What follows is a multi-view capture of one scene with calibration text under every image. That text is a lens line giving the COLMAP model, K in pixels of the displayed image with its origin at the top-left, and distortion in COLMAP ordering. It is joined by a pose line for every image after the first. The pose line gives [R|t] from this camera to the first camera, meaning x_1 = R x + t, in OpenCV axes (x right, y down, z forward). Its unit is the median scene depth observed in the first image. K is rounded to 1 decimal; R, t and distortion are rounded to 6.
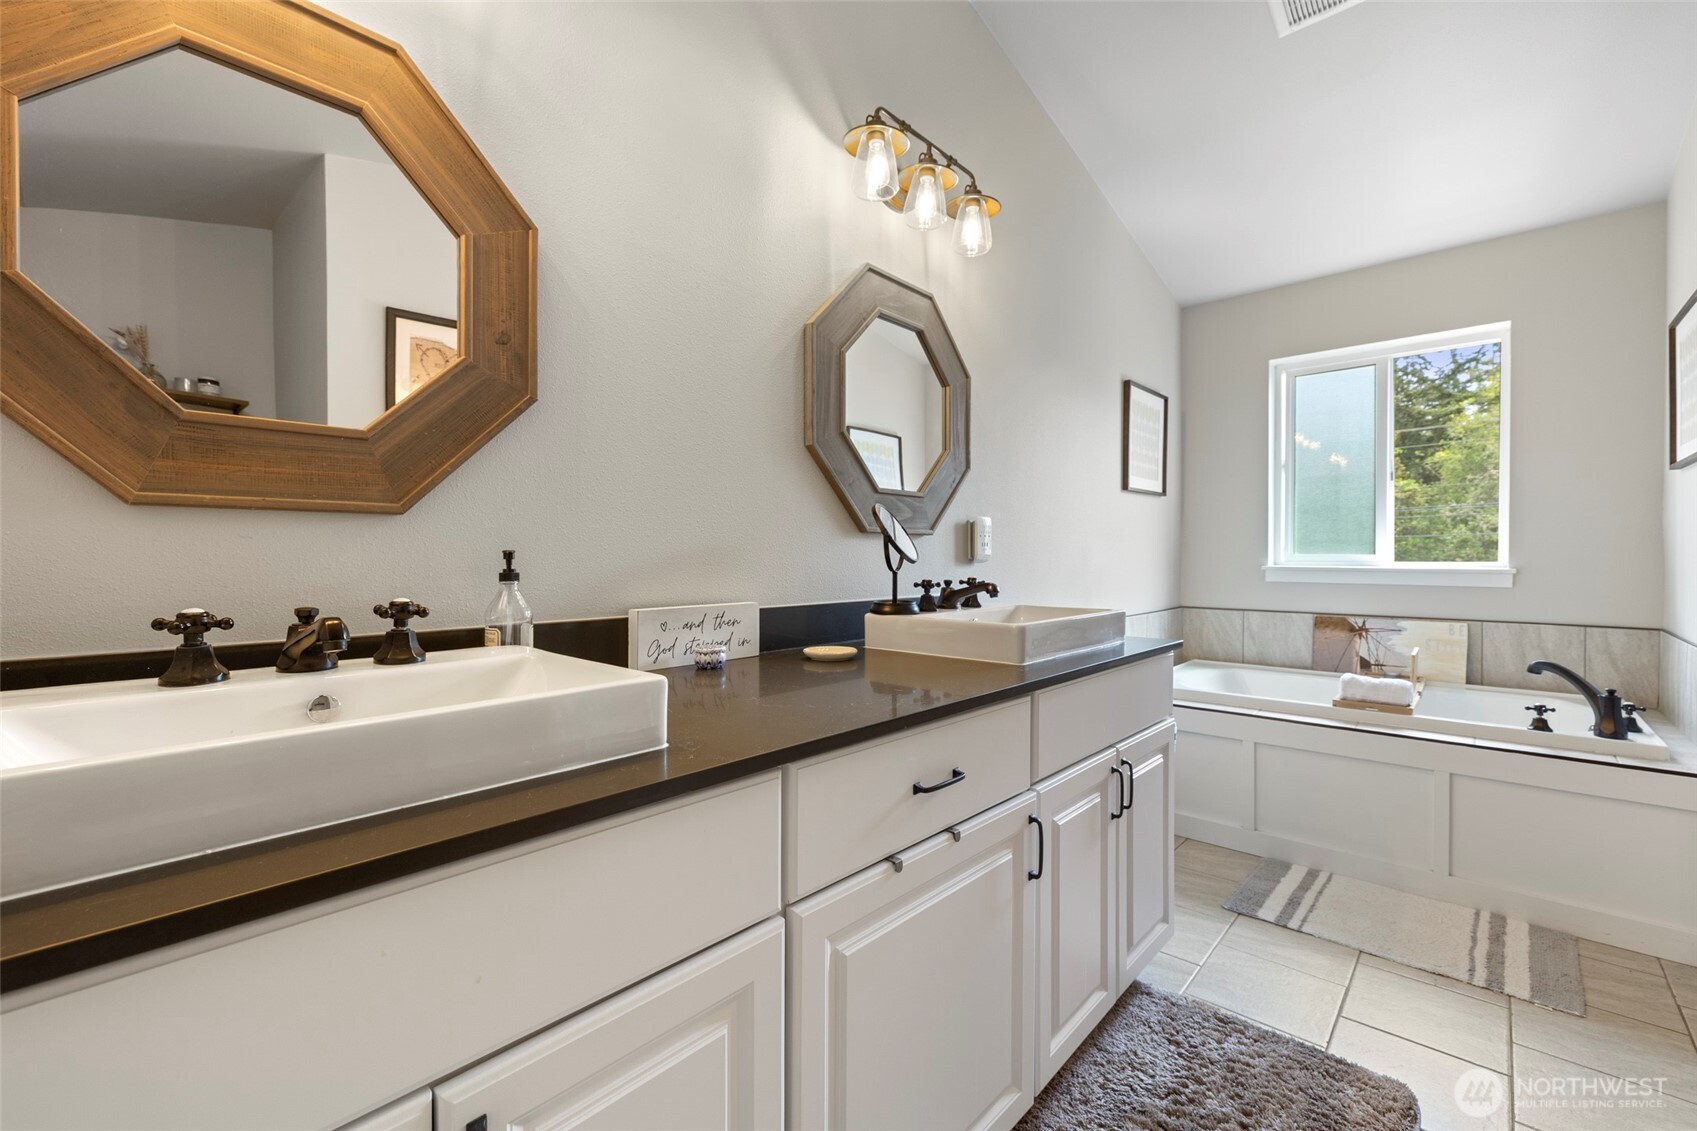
lens RADIAL K [[715.9, 0, 842.9], [0, 715.9, 562.5], [0, 0, 1]] dist [-0.000712, 0.000708]
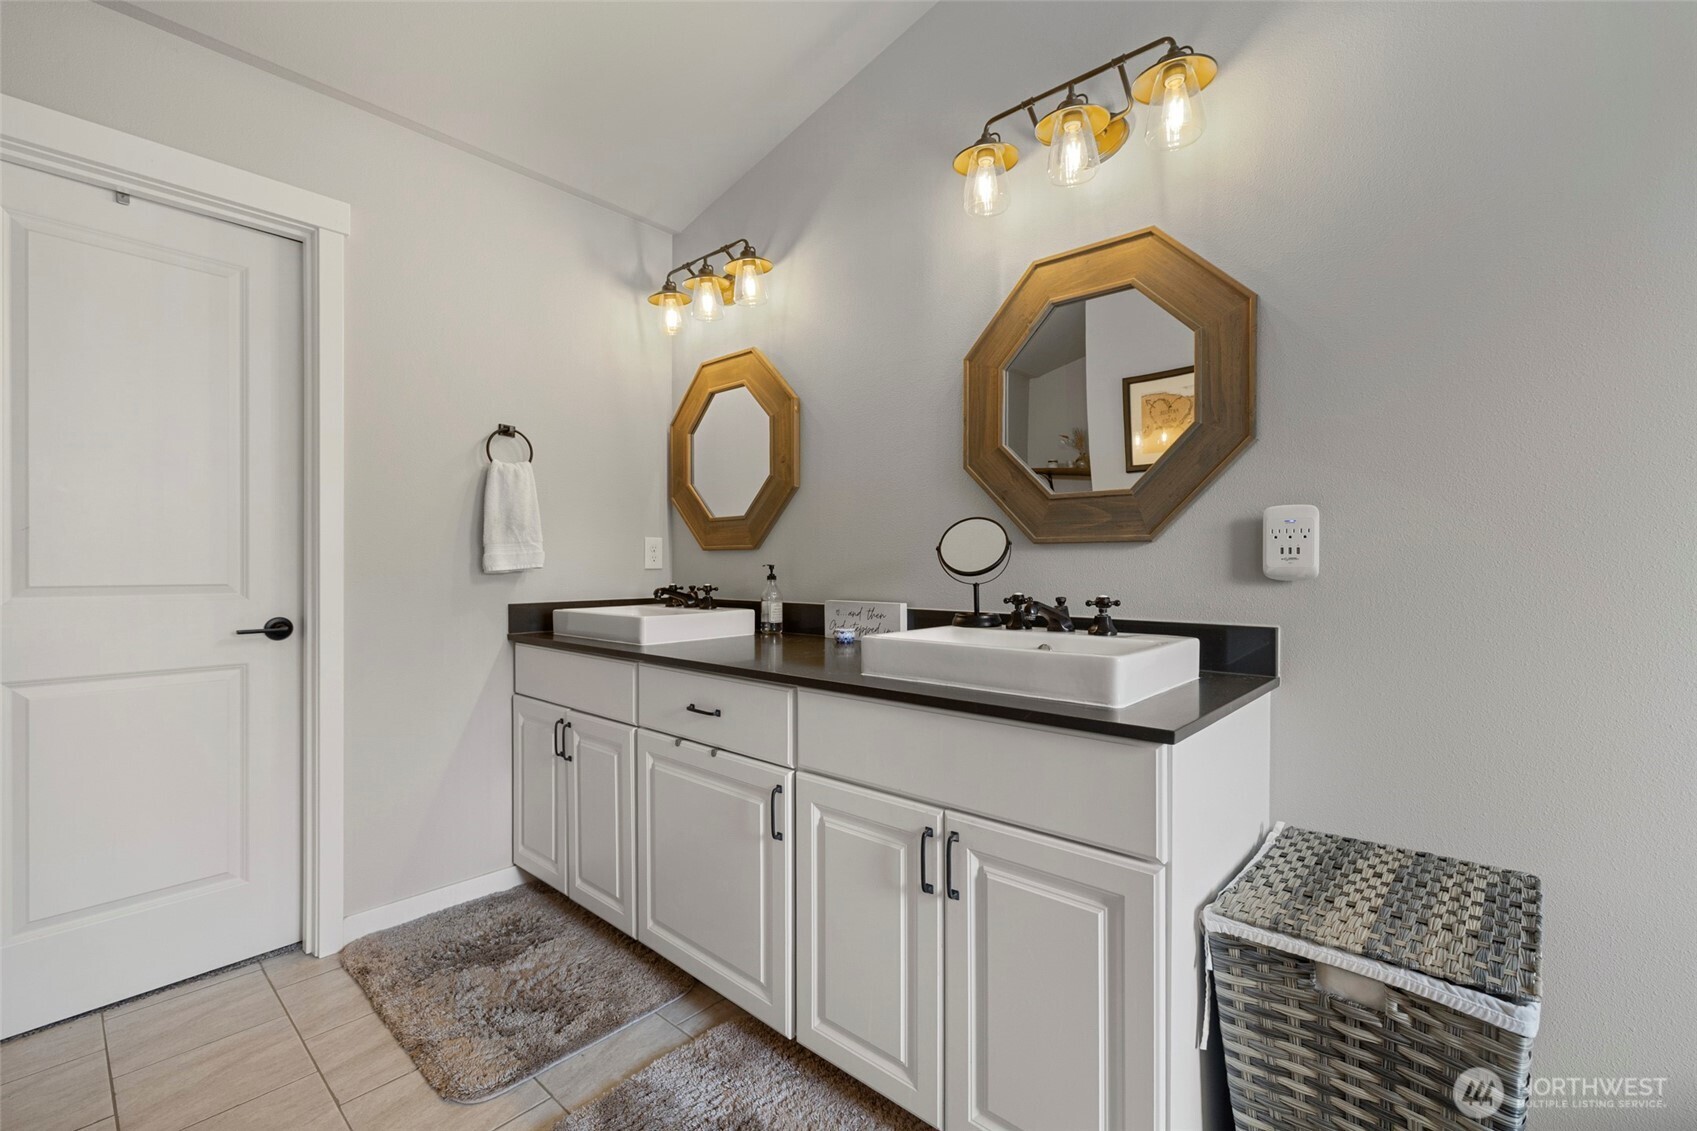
lens RADIAL K [[715.9, 0, 866.7], [0, 715.9, 571.6], [0, 0, 1]] dist [-0.000712, 0.000708]
pose [[0.017304, 0.002244, -0.999848, 0.584373], [-0.016042, 0.999869, 0.001967, -0.001902], [0.999722, 0.016005, 0.017338, 0.454314]]
